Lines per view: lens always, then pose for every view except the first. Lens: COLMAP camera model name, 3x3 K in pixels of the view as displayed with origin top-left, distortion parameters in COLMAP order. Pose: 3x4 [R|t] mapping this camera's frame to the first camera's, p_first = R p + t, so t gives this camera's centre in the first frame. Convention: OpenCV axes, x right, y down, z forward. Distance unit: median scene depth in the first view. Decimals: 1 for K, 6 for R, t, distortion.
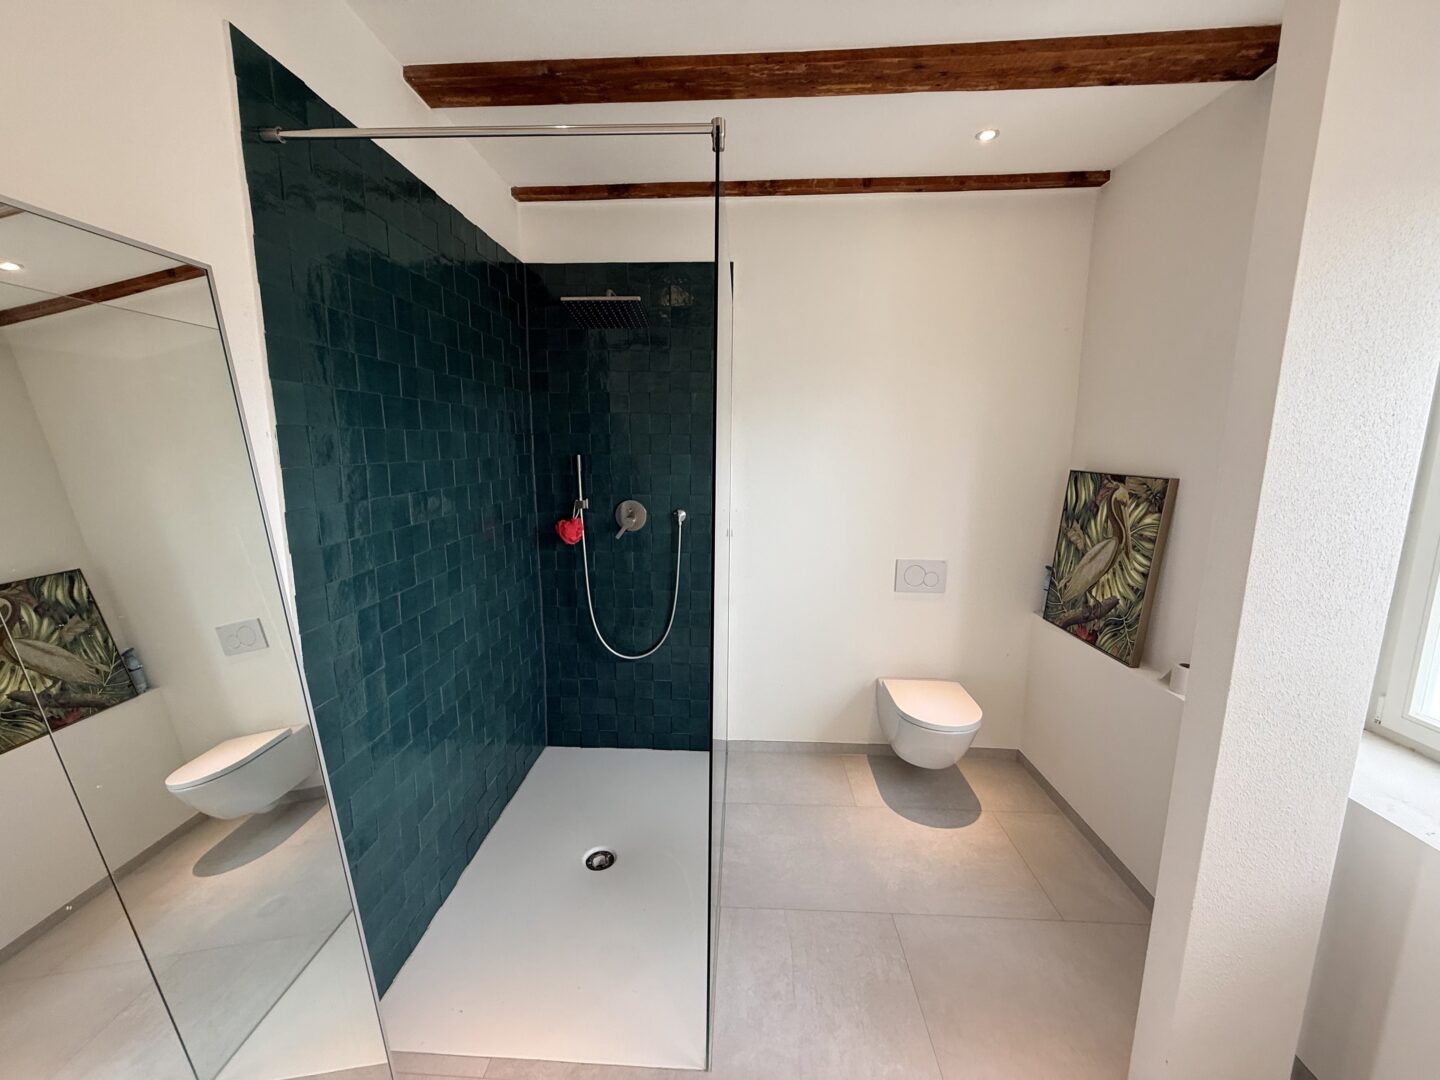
lens RADIAL K [[572.7, 0, 720.8], [0, 572.7, 540.4], [0, 0, 1]] dist [-0.000254, -0.000070]
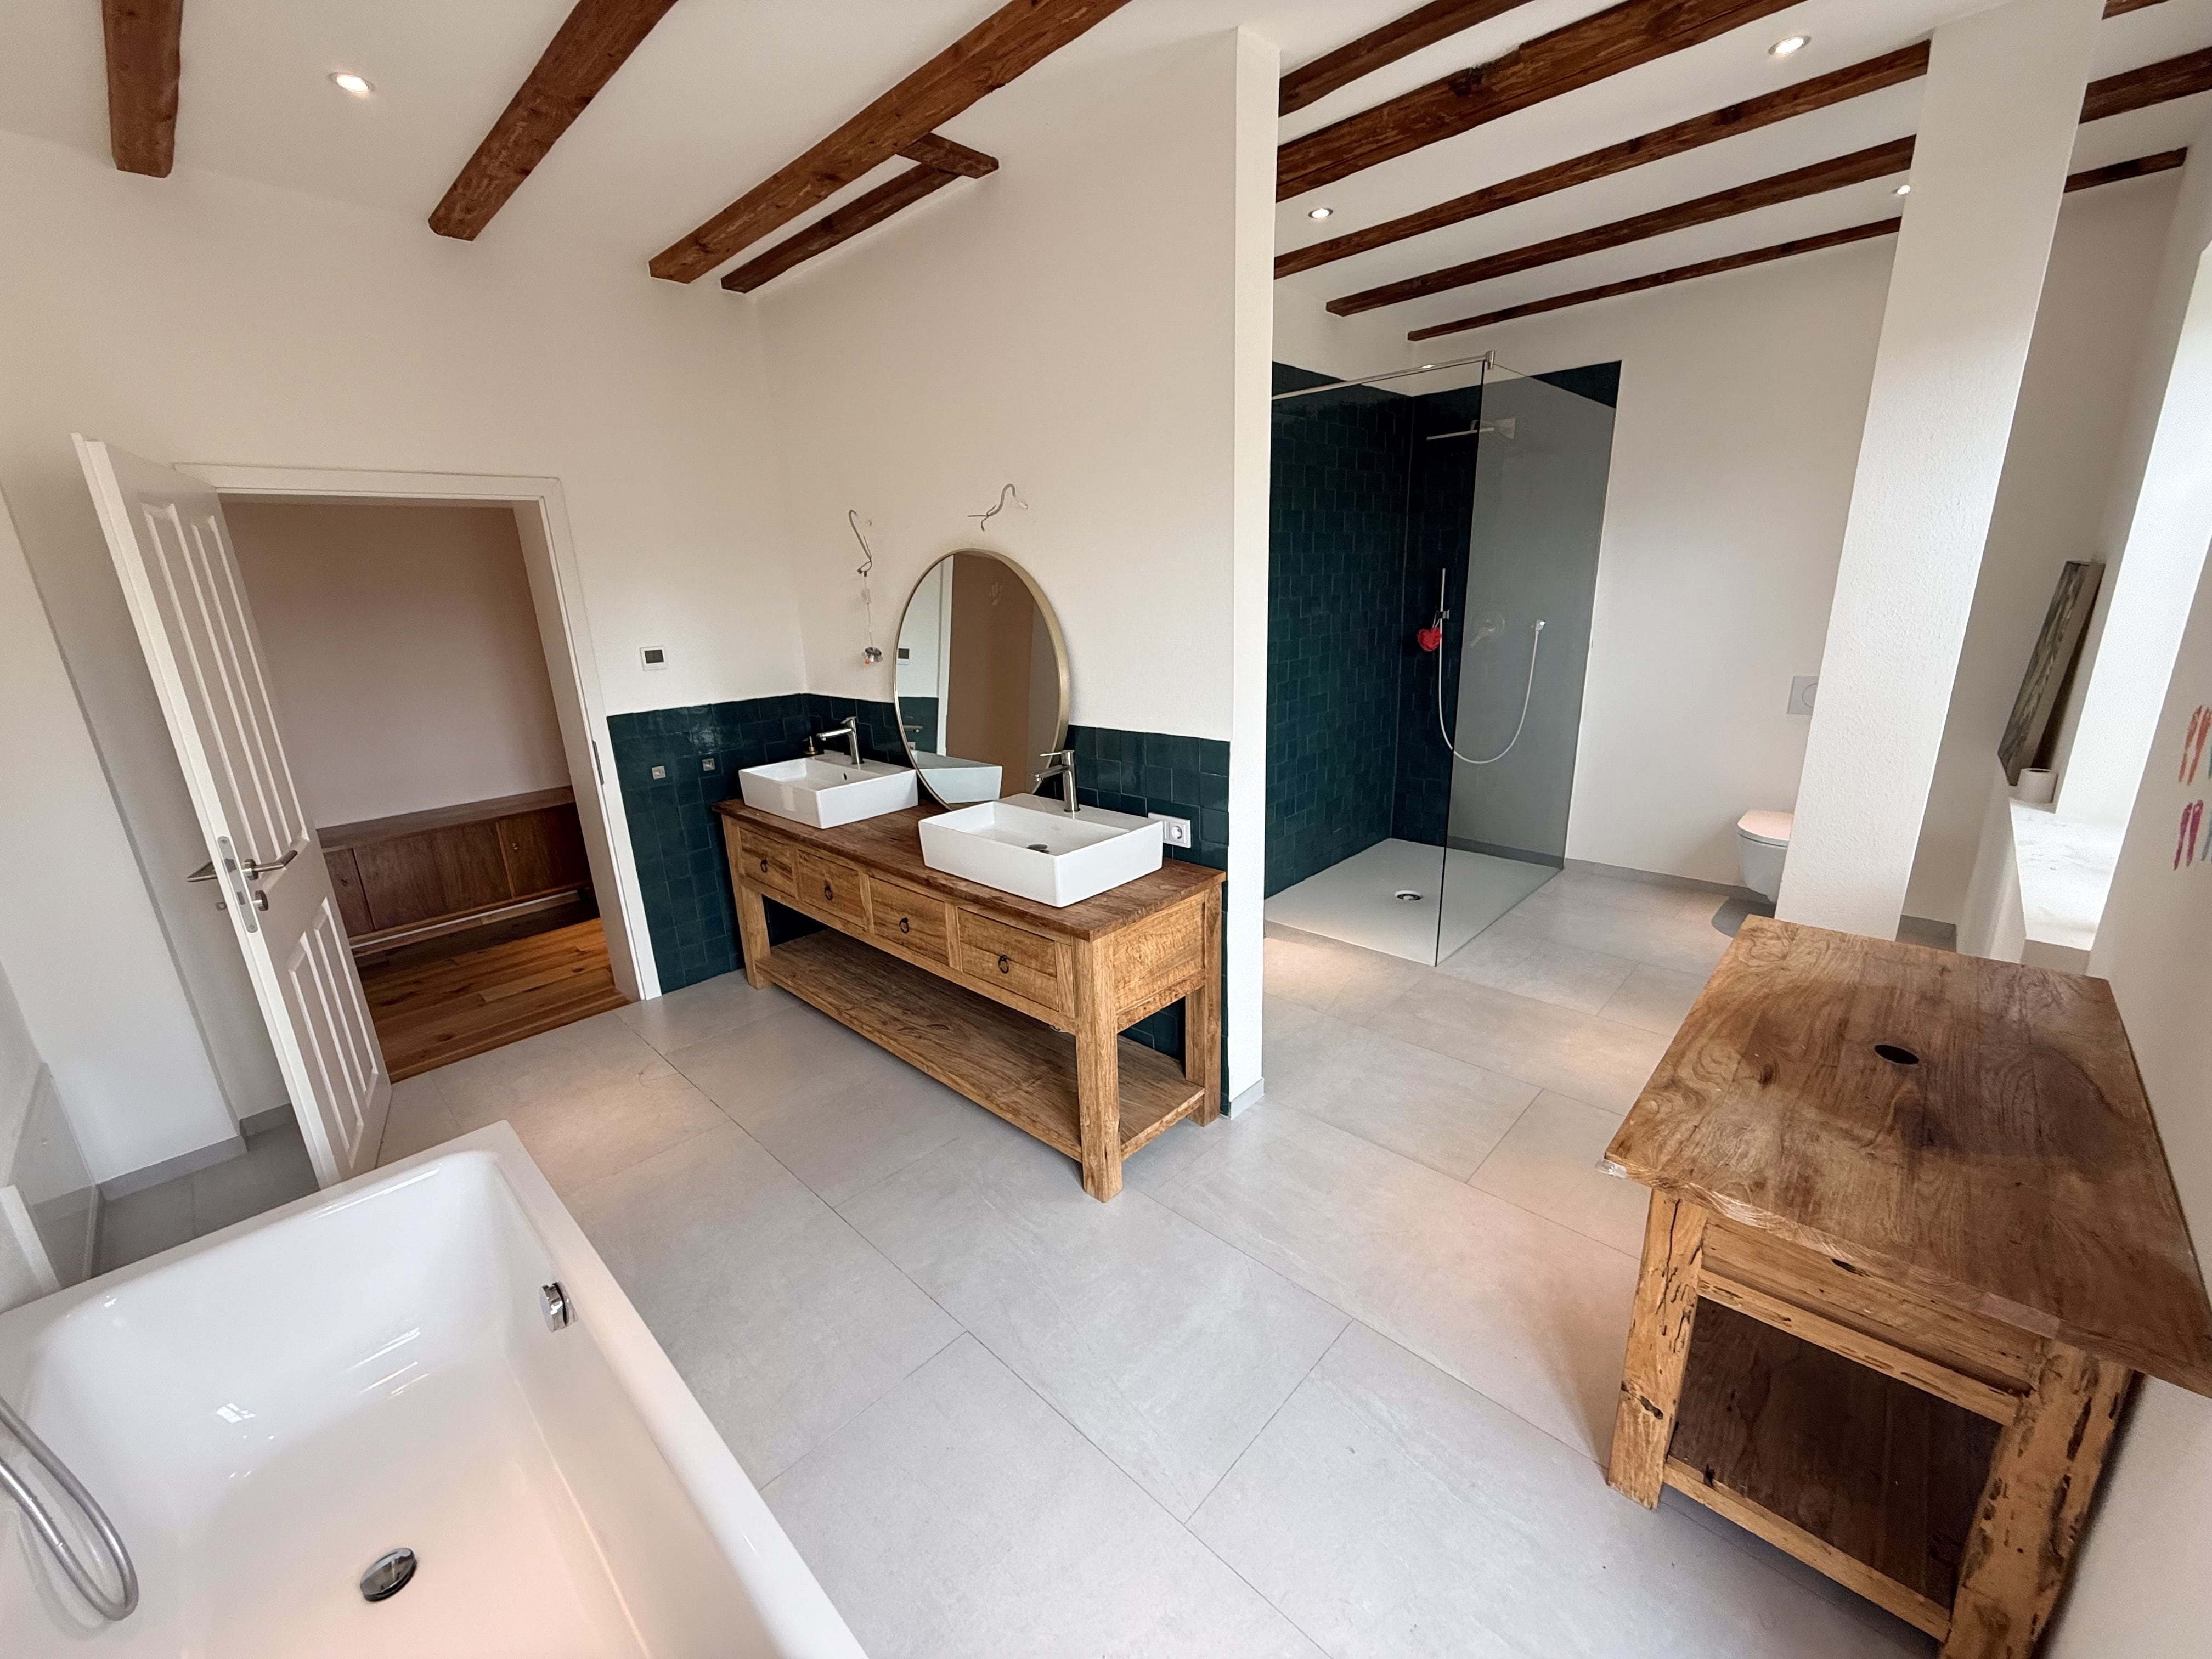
lens RADIAL K [[879.7, 0, 1107.2], [0, 879.7, 828.7], [0, 0, 1]] dist [-0.000254, -0.000070]
pose [[0.755107, 0.146934, -0.638924, 0.421956], [-0.063464, 0.986367, 0.151831, 0.129924], [0.652523, -0.074100, 0.754137, -0.742284]]
